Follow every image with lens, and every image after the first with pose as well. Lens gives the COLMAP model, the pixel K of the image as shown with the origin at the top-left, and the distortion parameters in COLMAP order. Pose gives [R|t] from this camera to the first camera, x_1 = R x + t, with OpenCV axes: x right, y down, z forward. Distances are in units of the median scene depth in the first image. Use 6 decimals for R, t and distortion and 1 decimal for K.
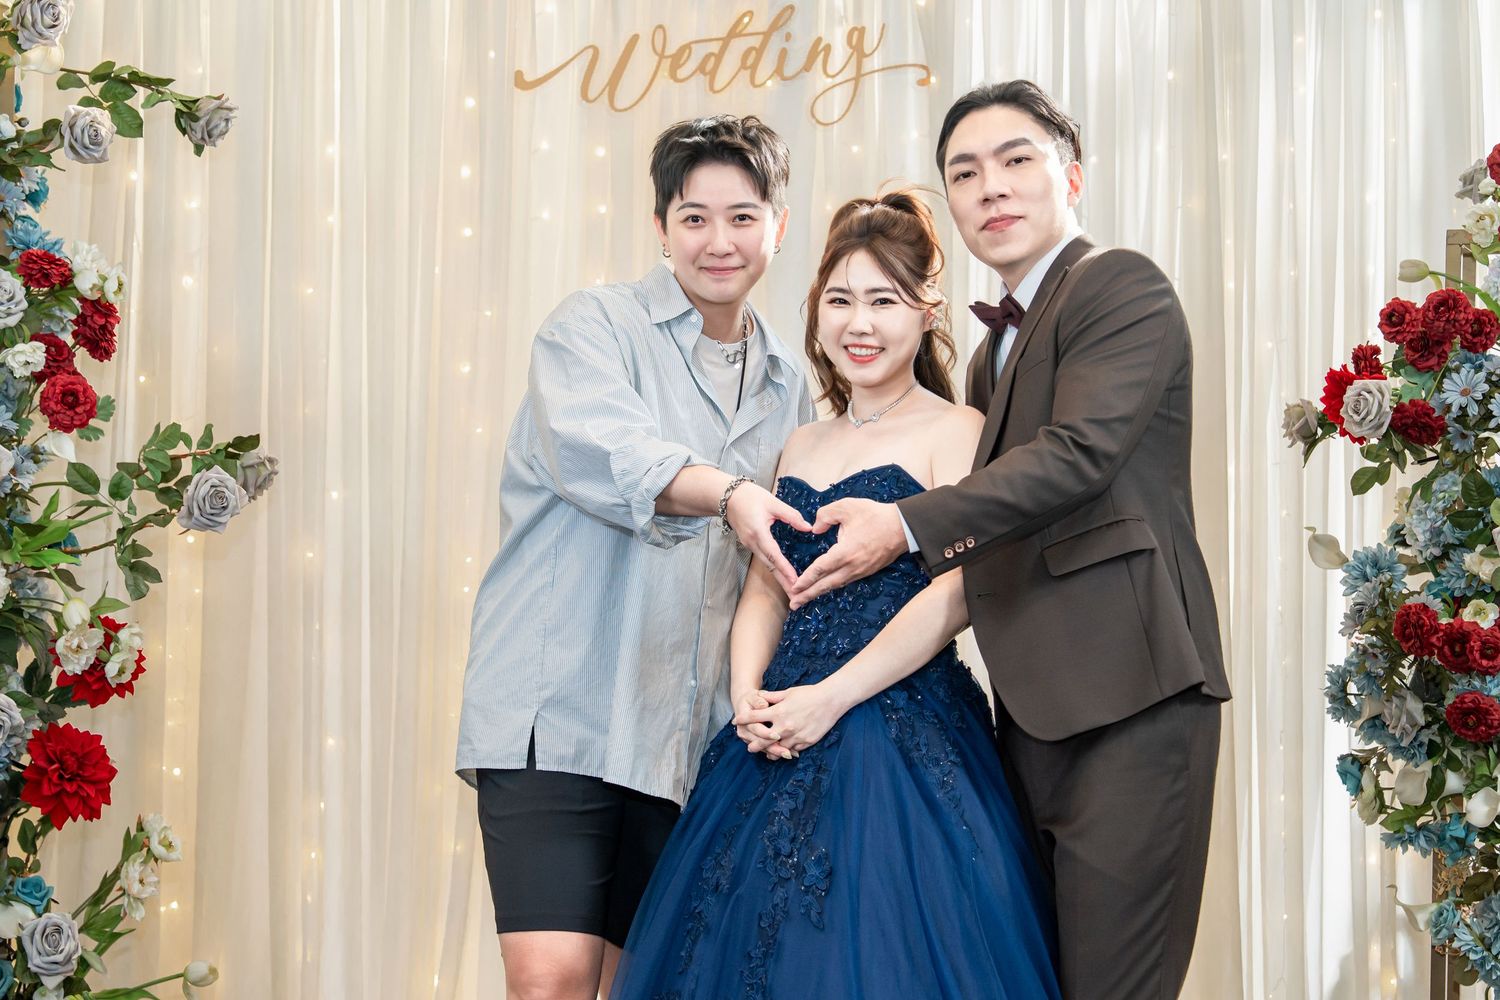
lens RADIAL K [[2940.1, 0, 746.3], [0, 2940.1, 586.6], [0, 0, 1]] dist [0.008789, 0.175163]
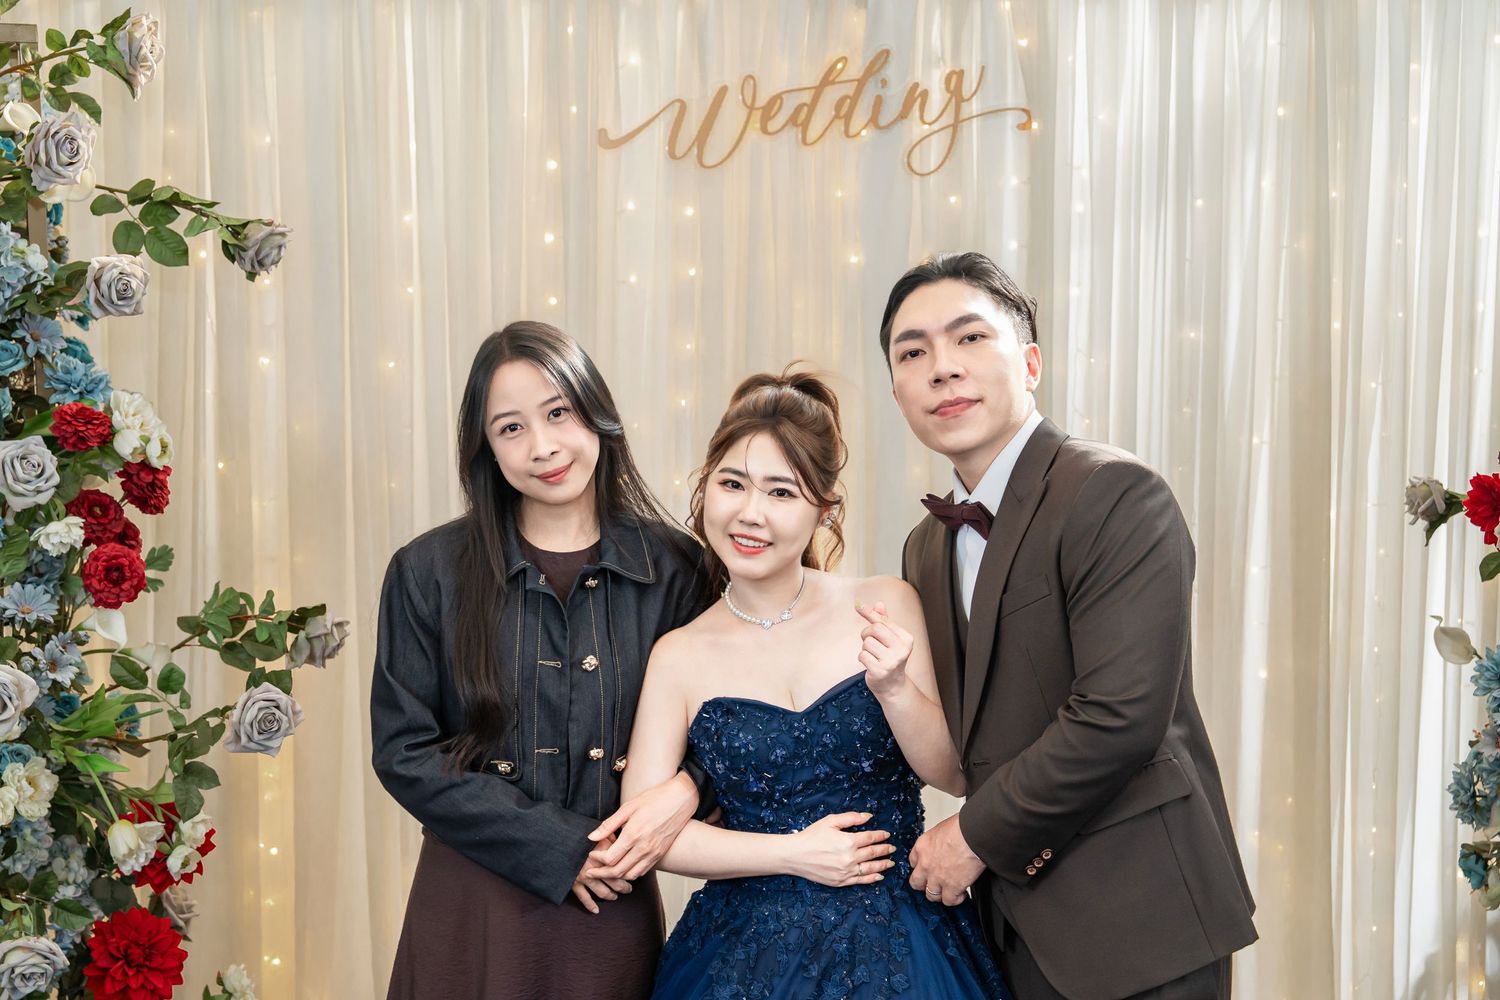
lens RADIAL K [[2033.8, 0, 737.2], [0, 2033.8, 478.5], [0, 0, 1]] dist [0.024782, -0.008193]
pose [[0.999723, -0.009151, -0.021694, -0.022721], [0.012023, 0.990611, 0.136183, -0.170064], [0.020244, -0.136406, 0.990446, 0.370157]]
